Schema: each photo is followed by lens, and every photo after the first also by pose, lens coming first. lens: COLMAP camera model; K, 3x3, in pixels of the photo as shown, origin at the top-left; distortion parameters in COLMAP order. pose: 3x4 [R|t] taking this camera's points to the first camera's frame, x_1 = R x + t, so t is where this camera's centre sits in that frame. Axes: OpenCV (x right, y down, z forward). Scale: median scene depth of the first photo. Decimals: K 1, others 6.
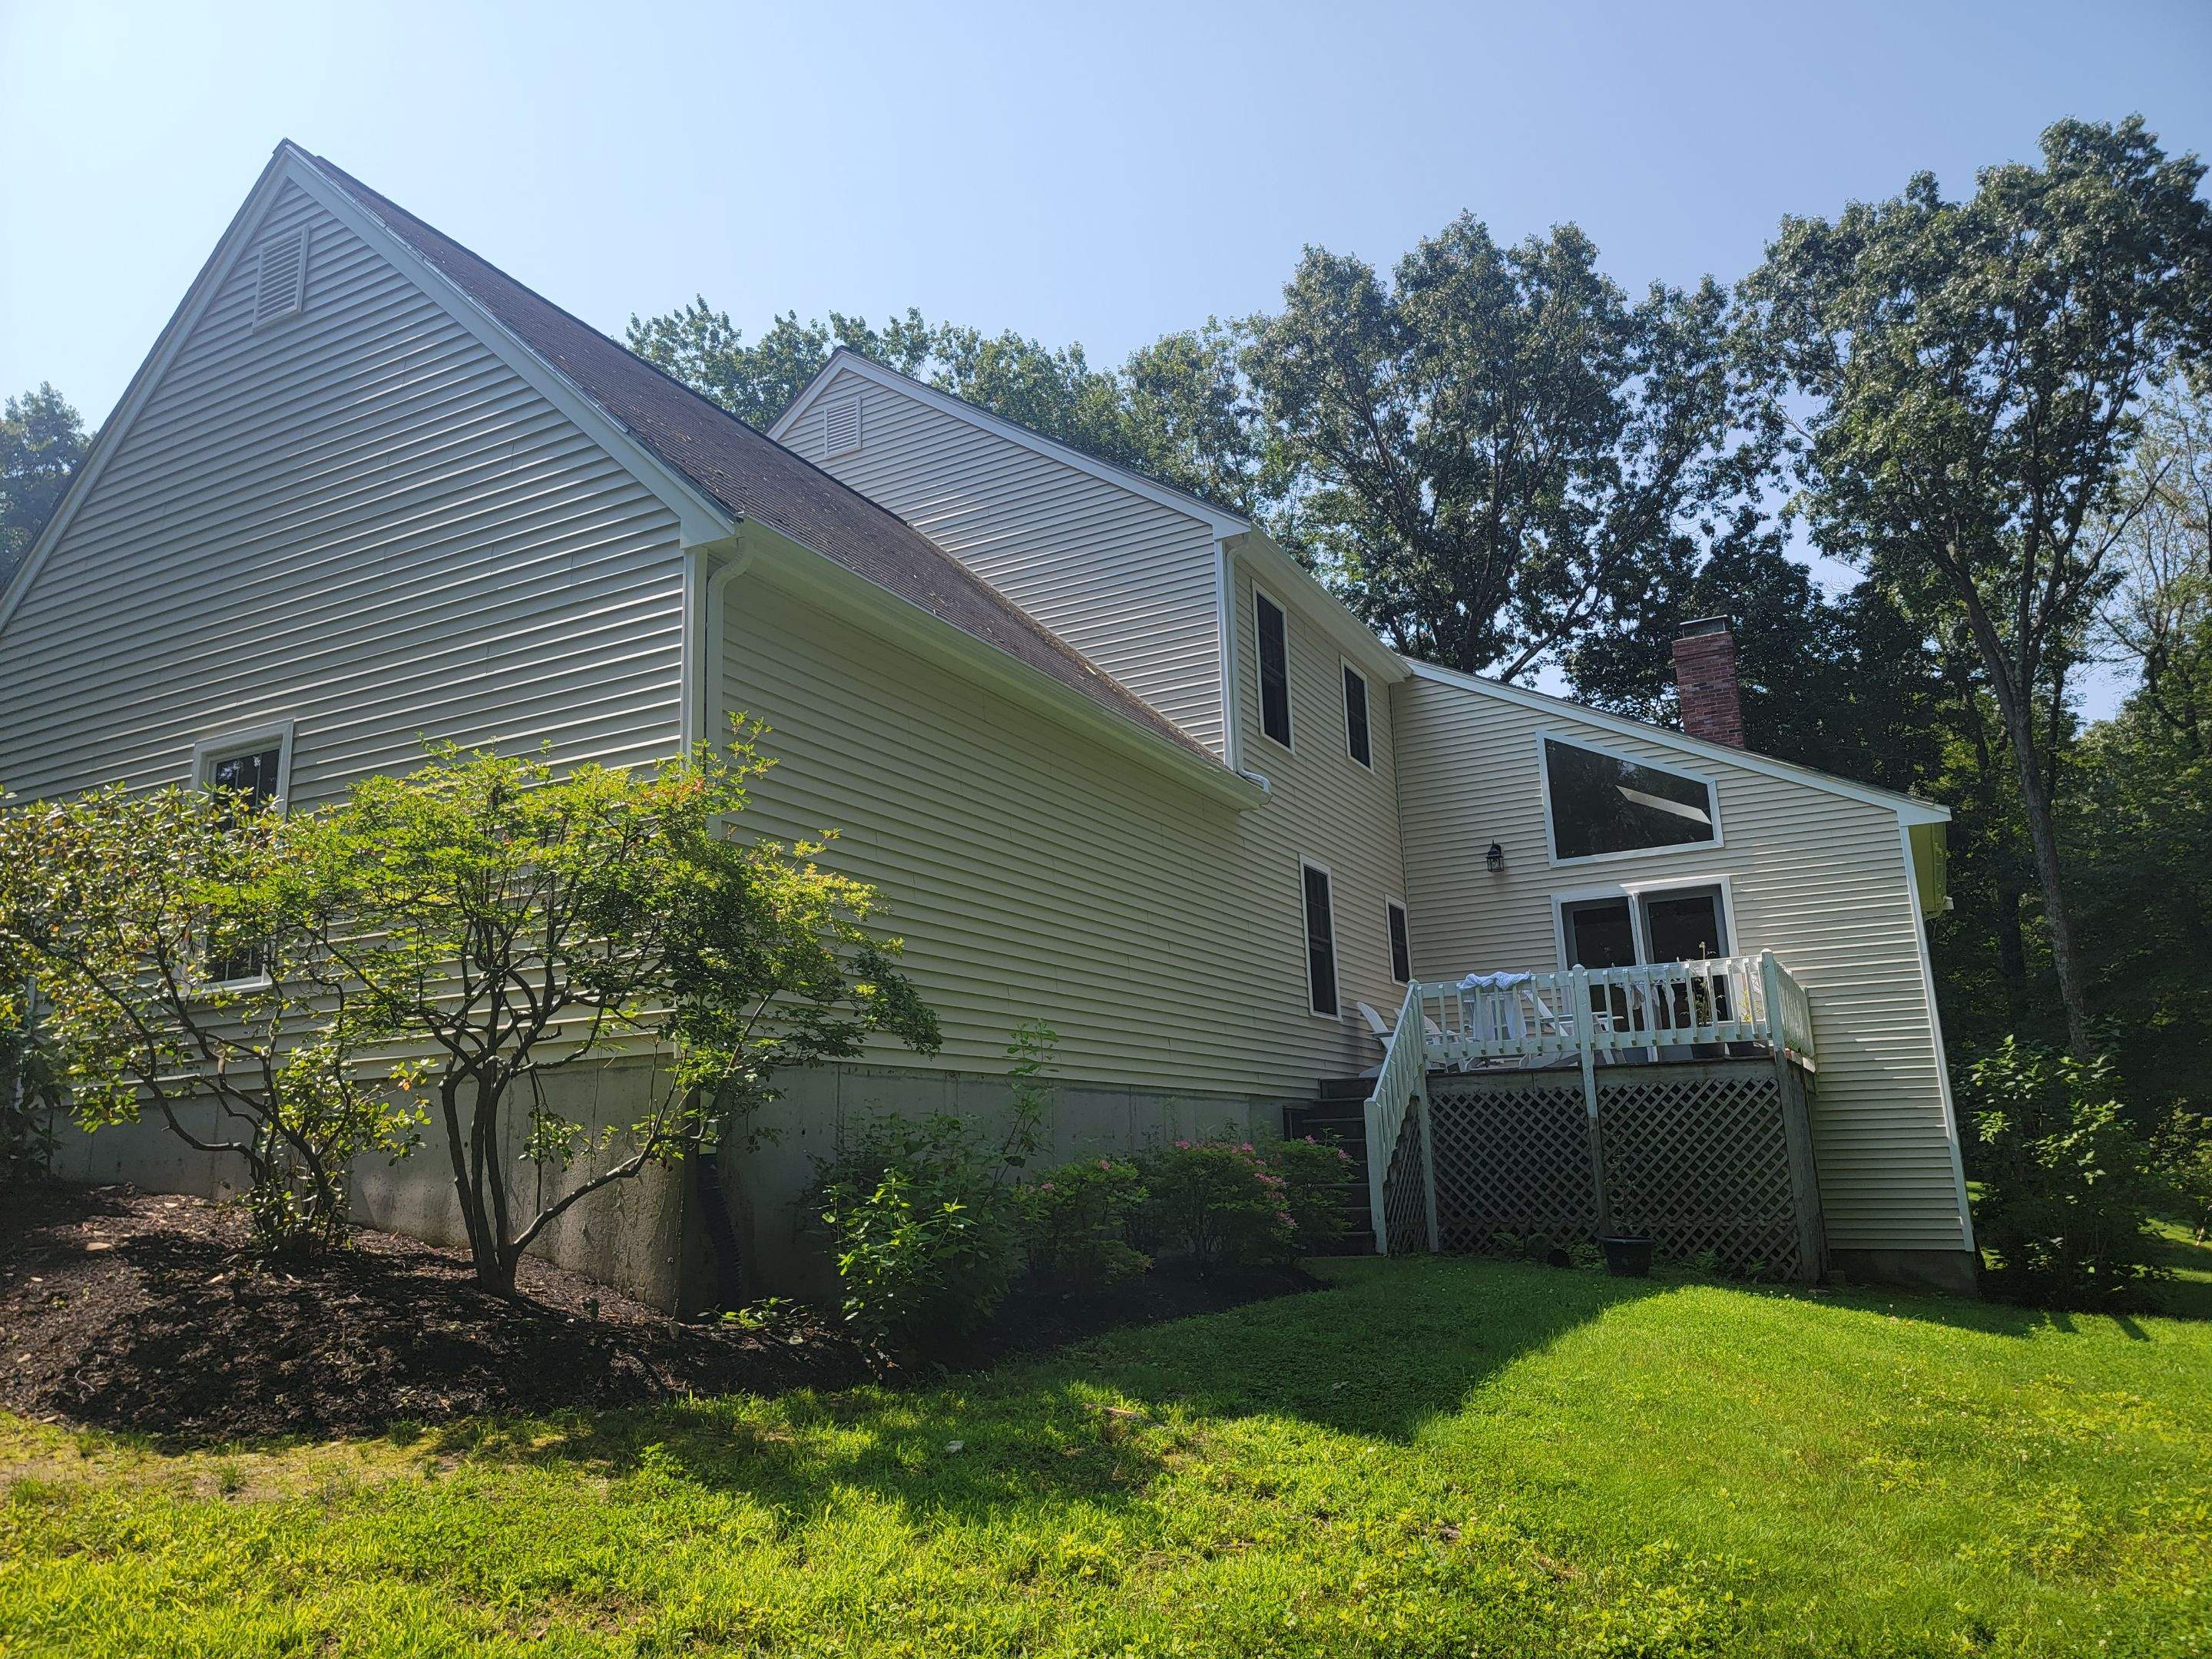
lens RADIAL K [[1513.1, 0, 1113.8], [0, 1513.1, 841.2], [0, 0, 1]] dist [0.090320, -0.060691]
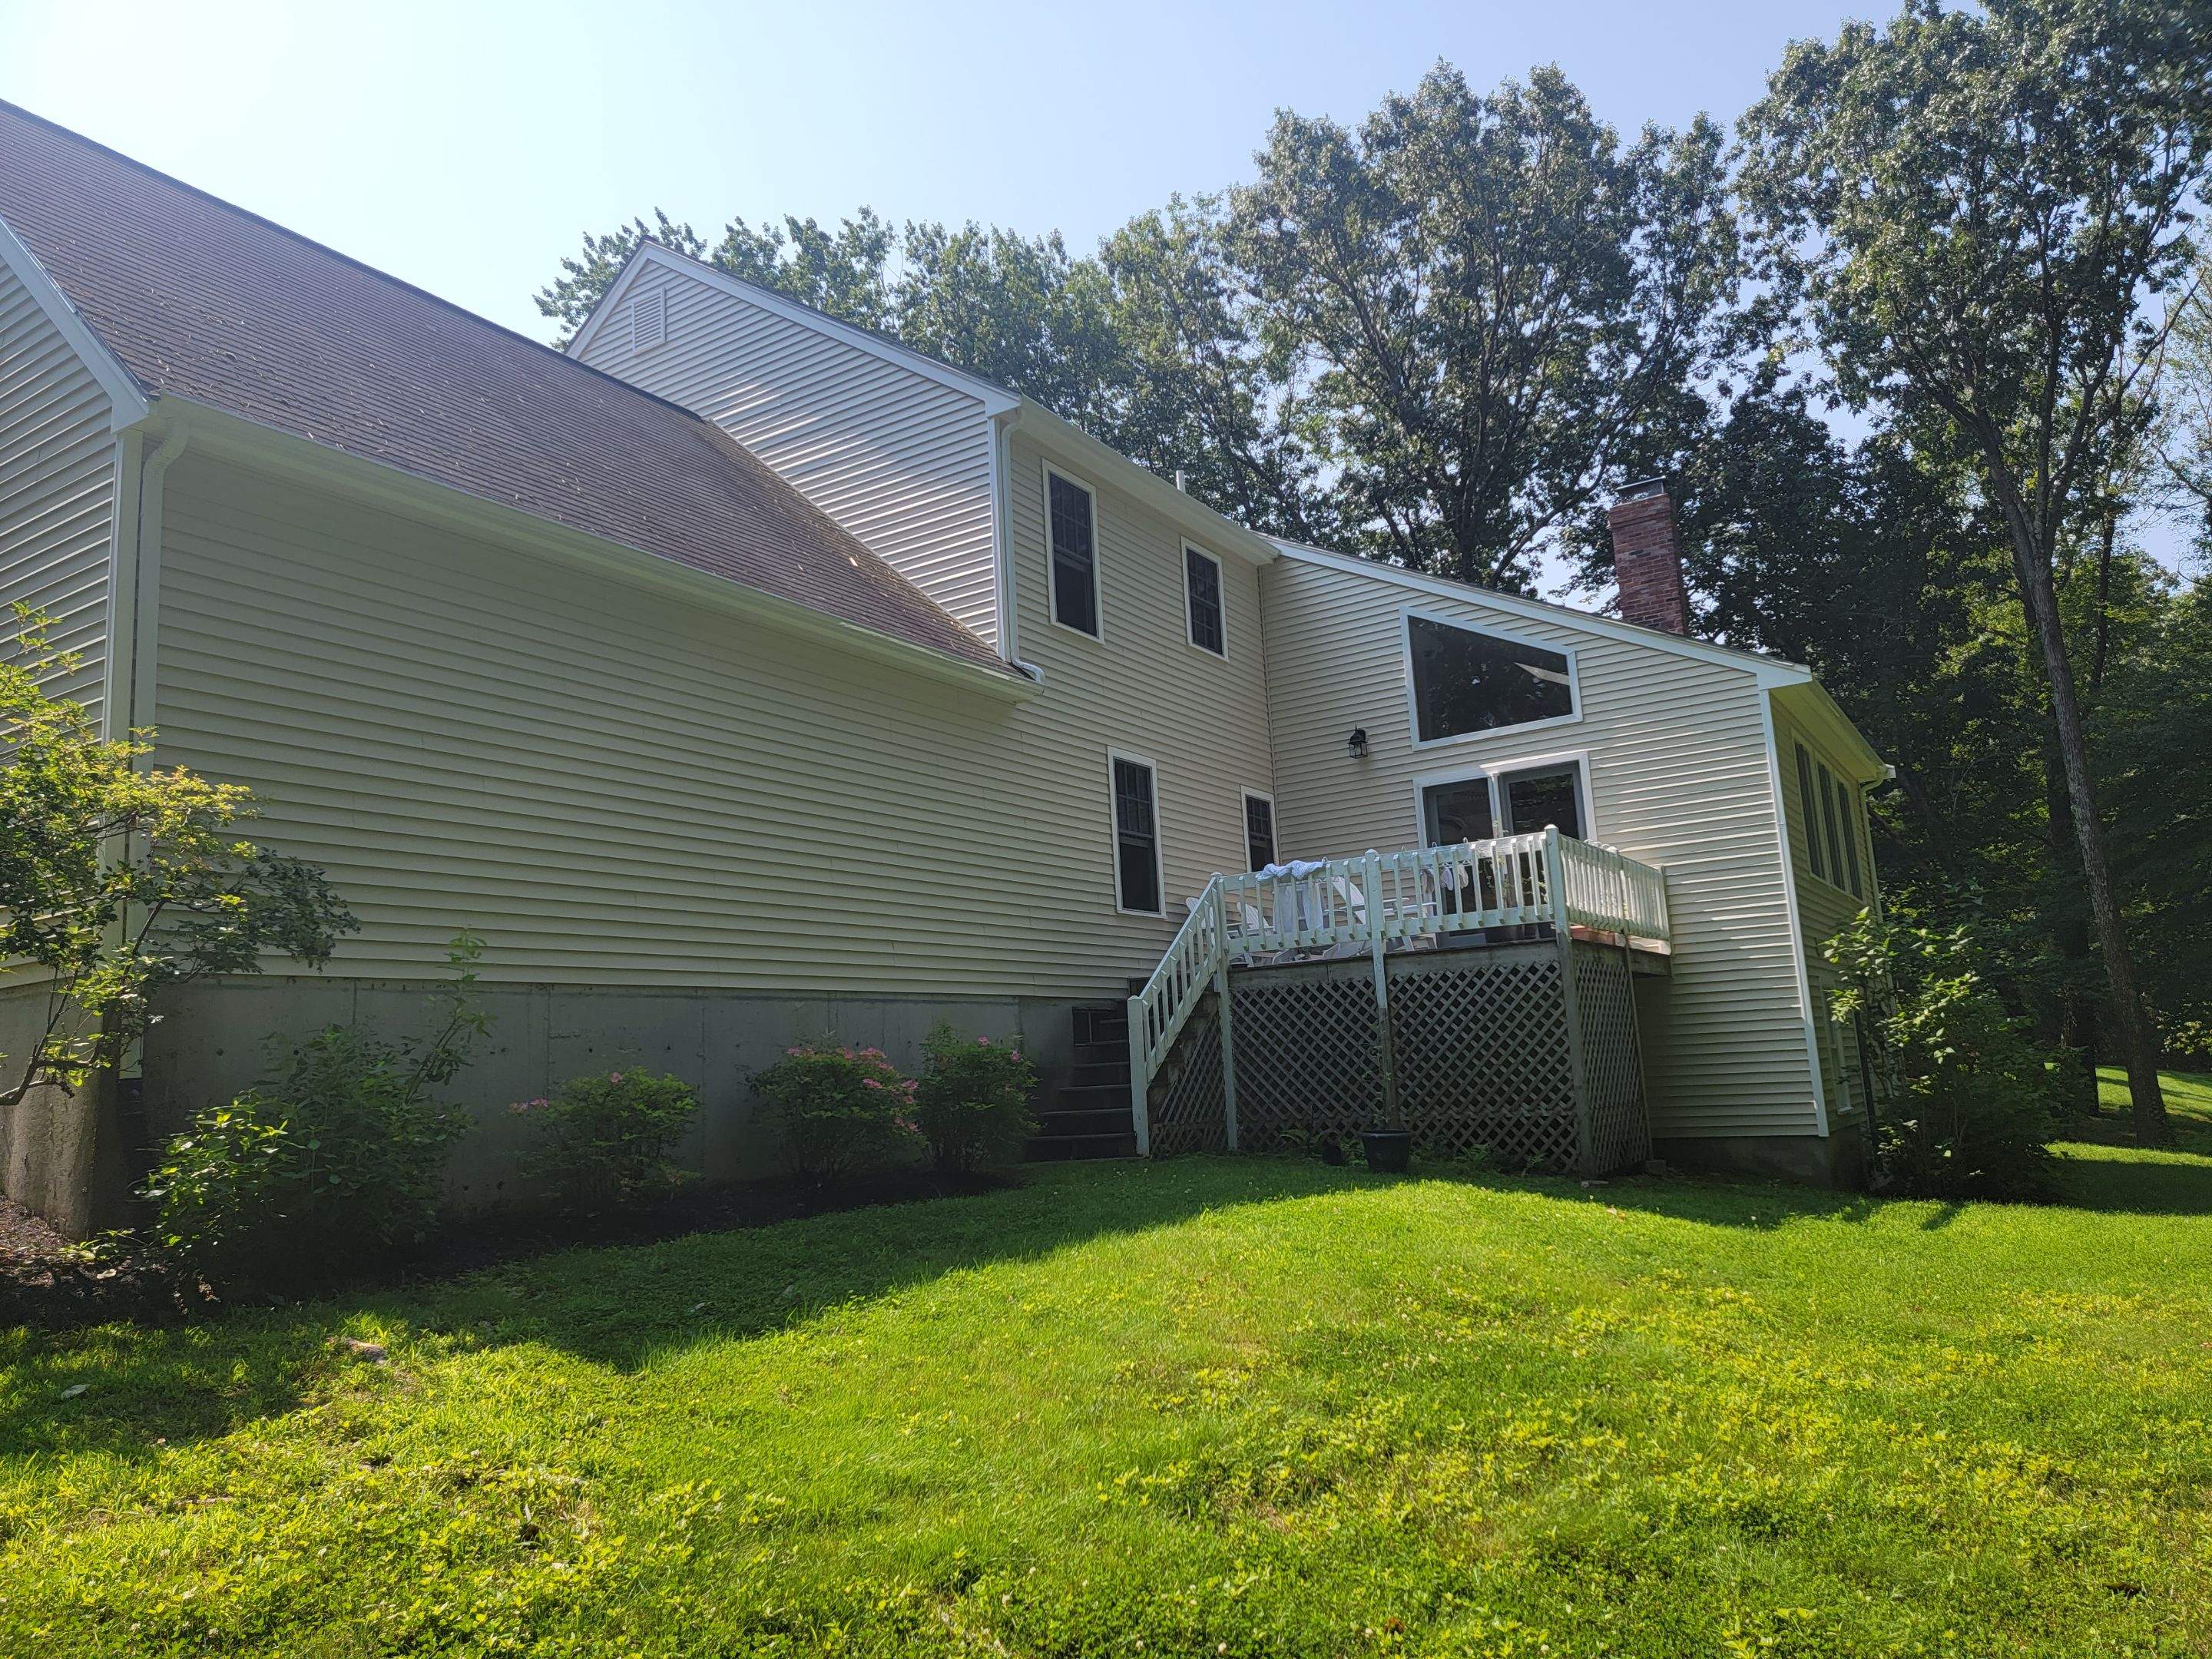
lens RADIAL K [[1513.1, 0, 1084.2], [0, 1513.1, 830.6], [0, 0, 1]] dist [0.090320, -0.060691]
pose [[0.996819, -0.035986, -0.071105, 0.155614], [0.039715, 0.997870, 0.051749, 0.010262], [0.069091, -0.054409, 0.996126, 0.036241]]
